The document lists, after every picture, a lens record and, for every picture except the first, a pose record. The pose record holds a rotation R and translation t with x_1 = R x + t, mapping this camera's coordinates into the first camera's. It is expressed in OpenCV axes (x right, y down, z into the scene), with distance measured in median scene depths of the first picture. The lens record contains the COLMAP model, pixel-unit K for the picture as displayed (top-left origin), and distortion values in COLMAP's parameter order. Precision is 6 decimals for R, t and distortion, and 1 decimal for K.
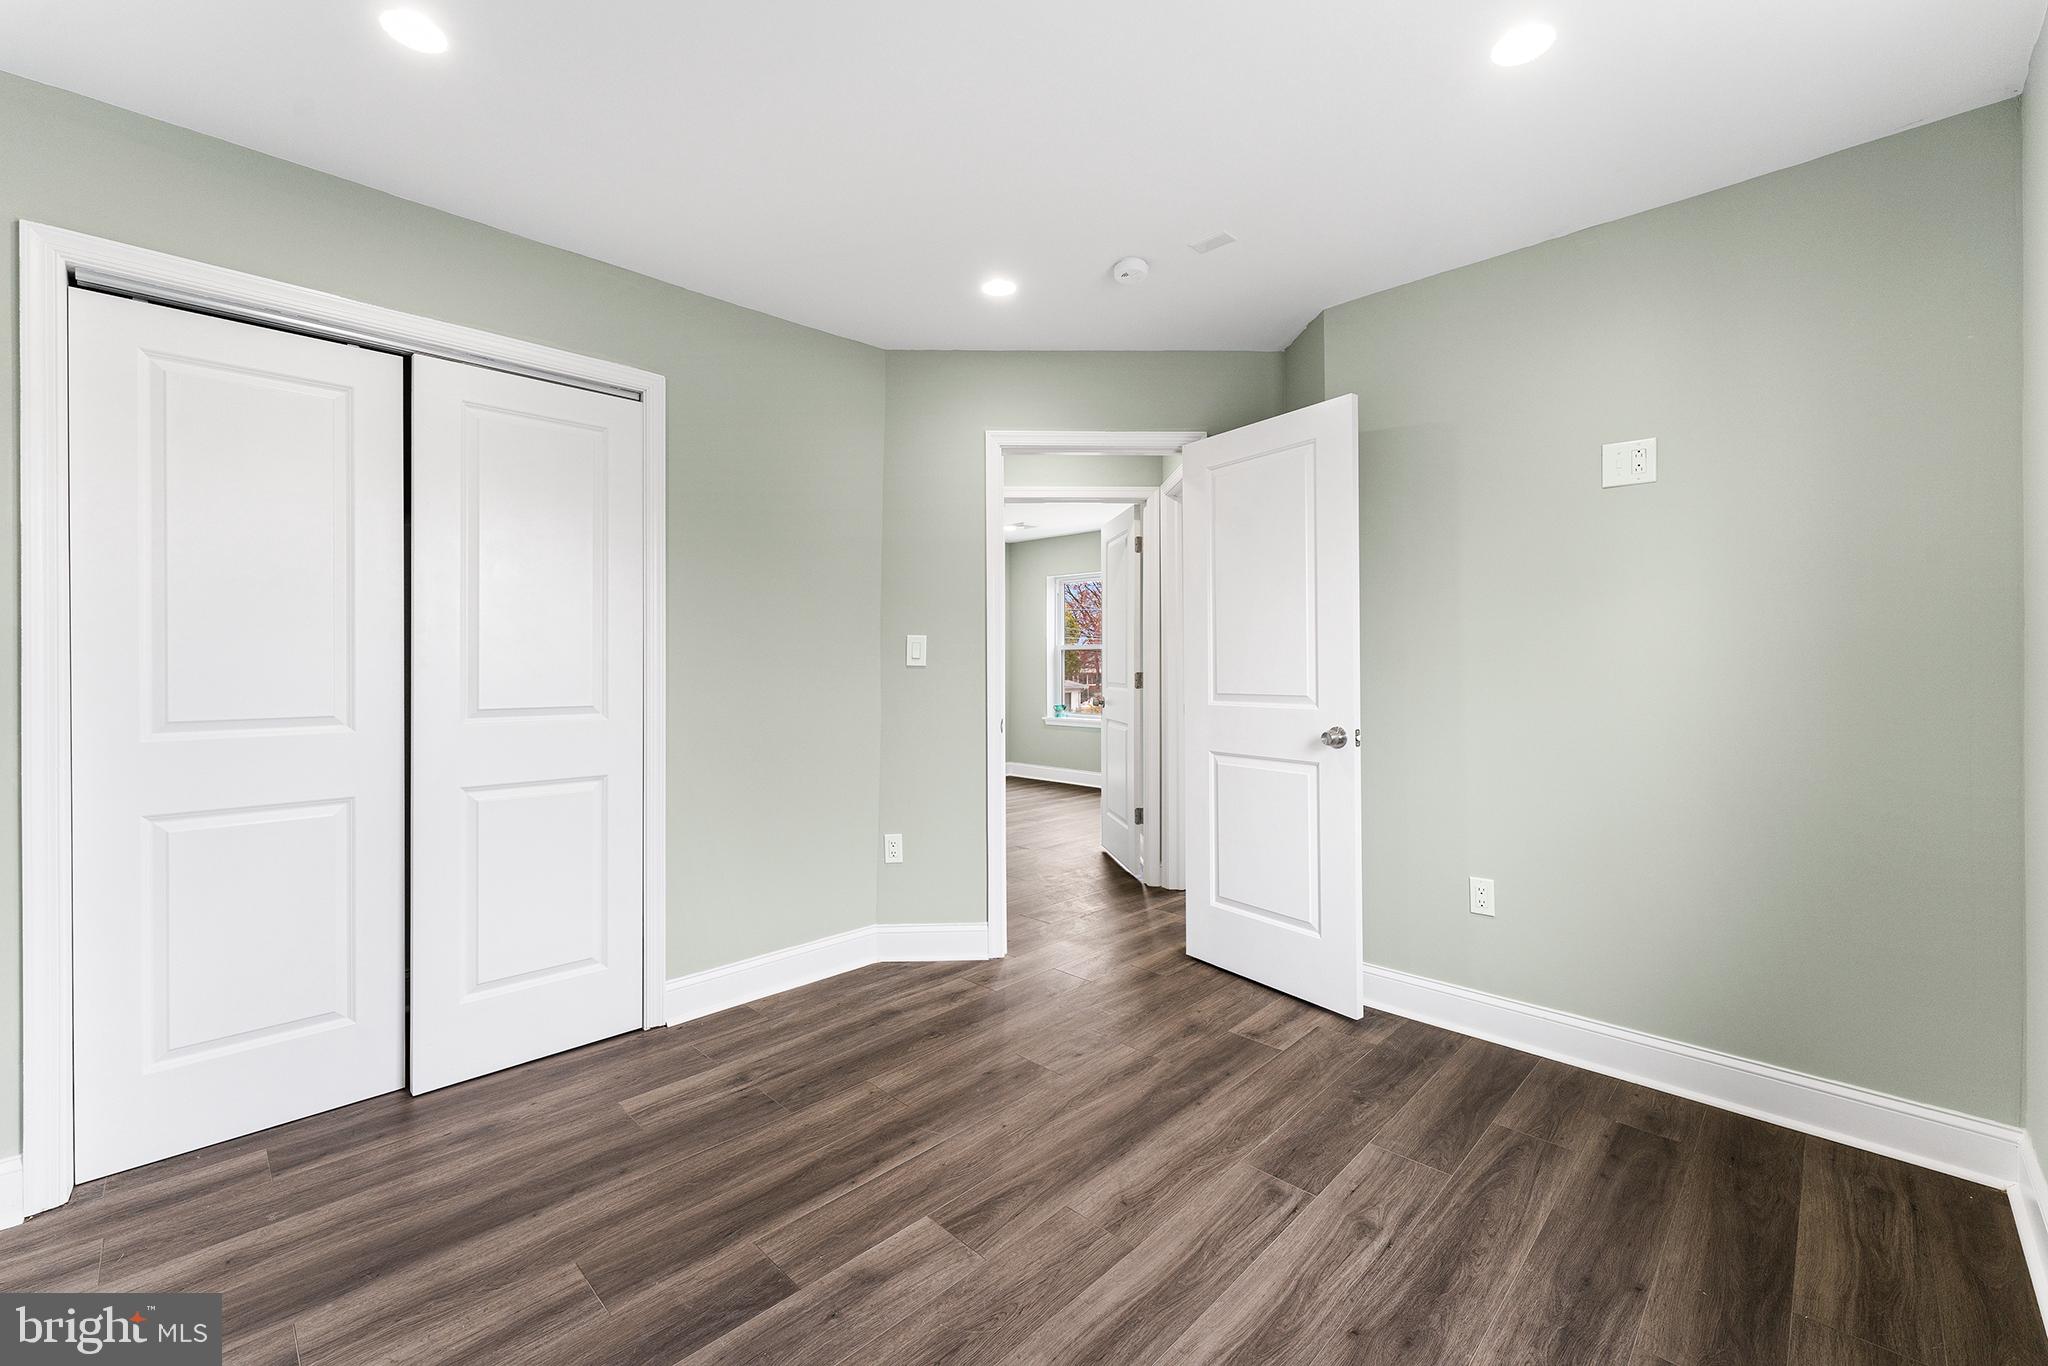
lens RADIAL K [[835.2, 0, 1015.0], [0, 835.2, 663.2], [0, 0, 1]] dist [0.000333, -0.000431]
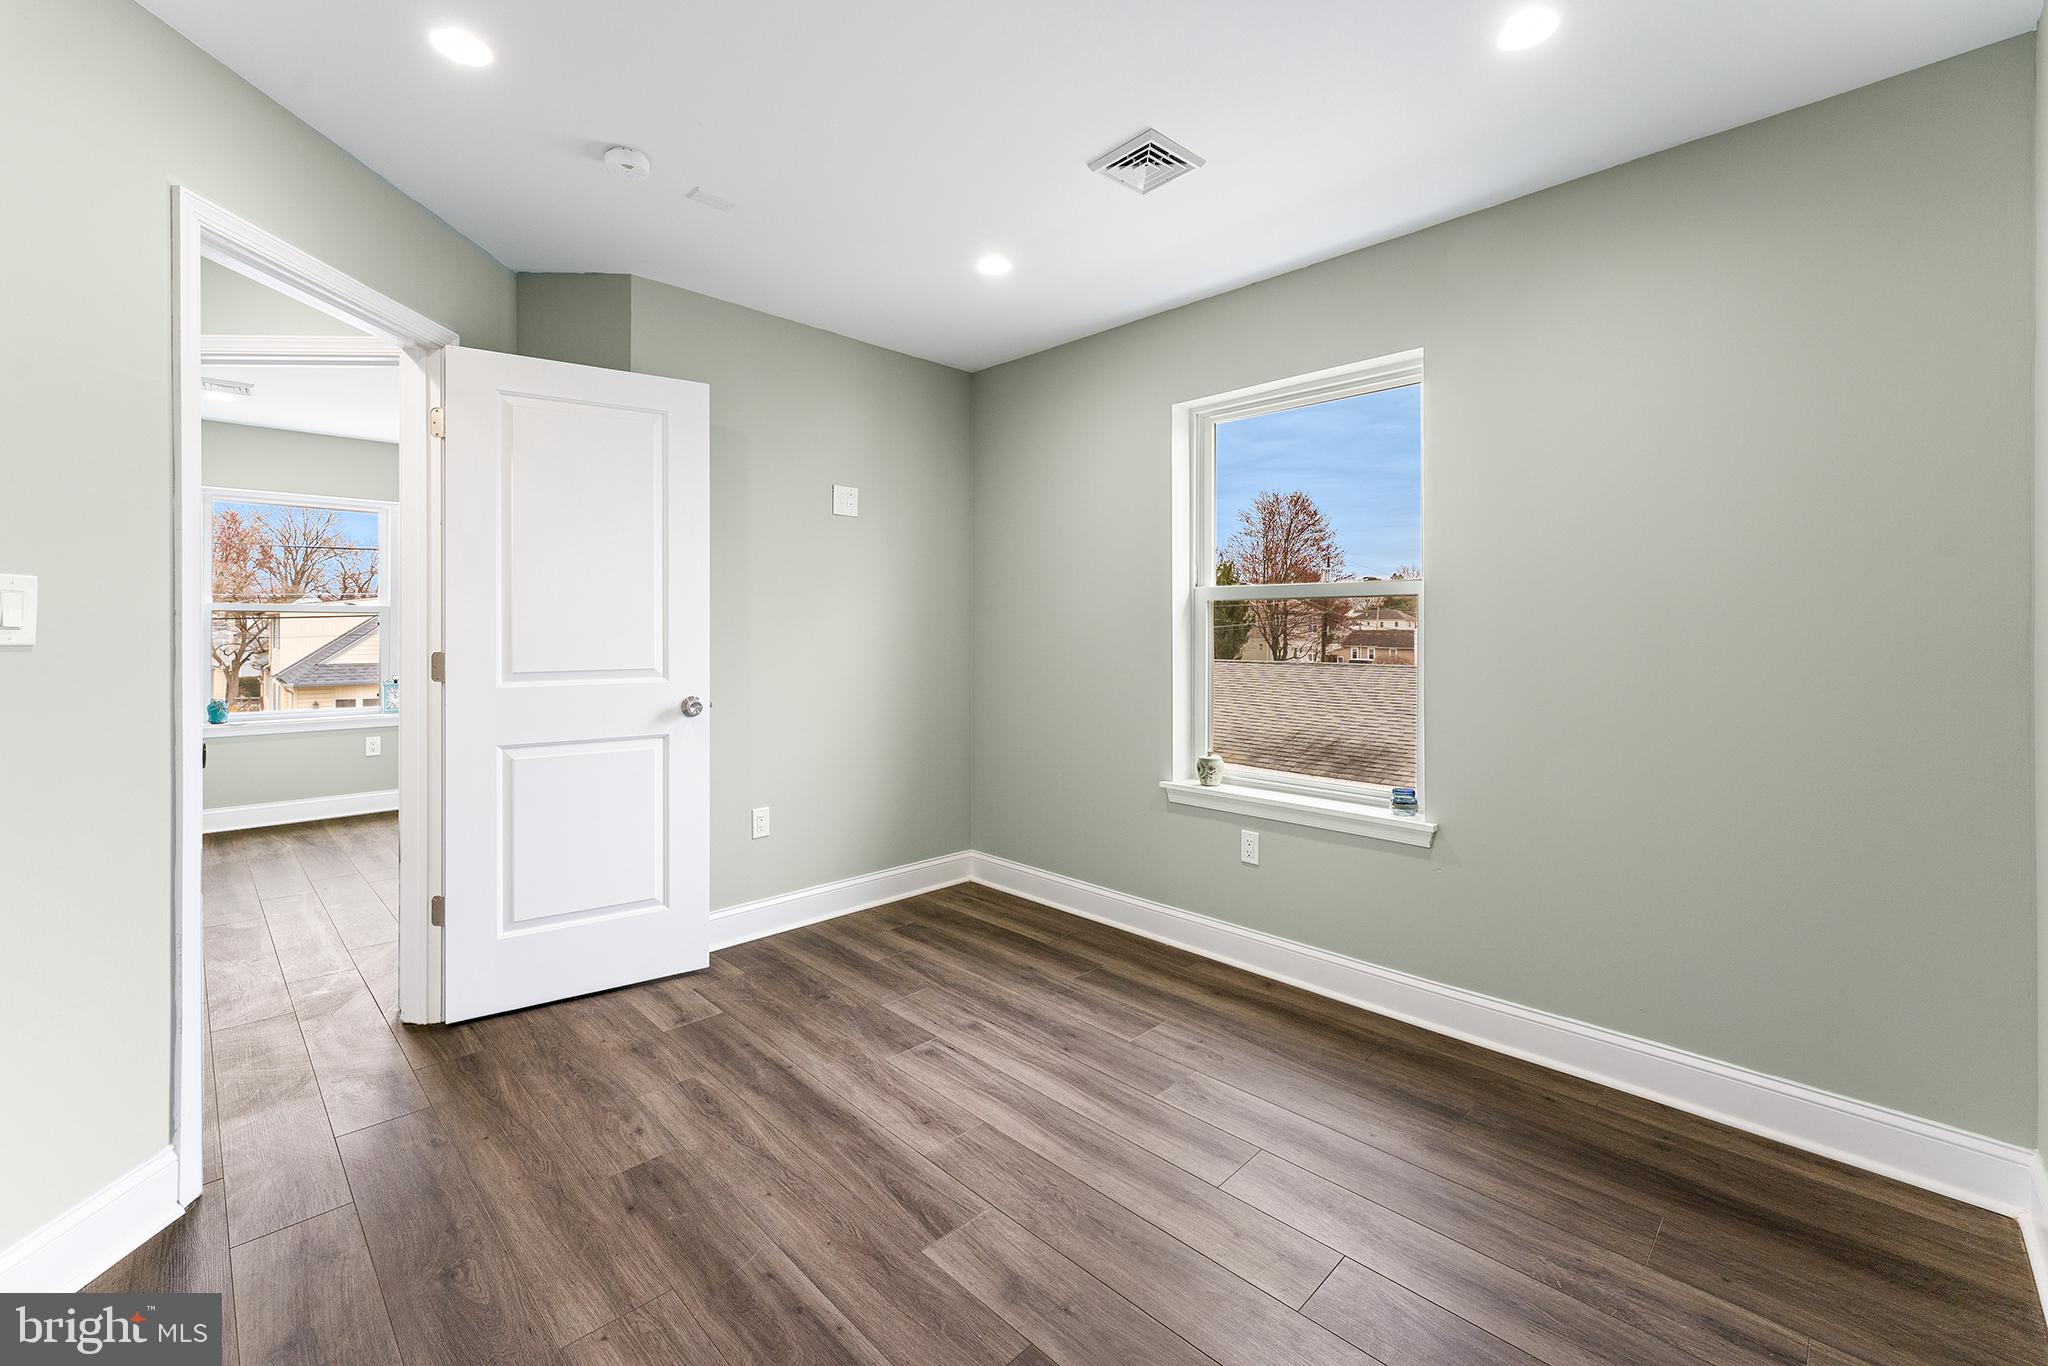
lens RADIAL K [[835.2, 0, 1040.8], [0, 835.2, 620.9], [0, 0, 1]] dist [0.000333, -0.000431]
pose [[0.001154, 0.010063, 0.999949, -0.806211], [-0.002228, 0.999947, -0.010061, -0.010142], [-0.999997, -0.002216, 0.001177, 0.689781]]
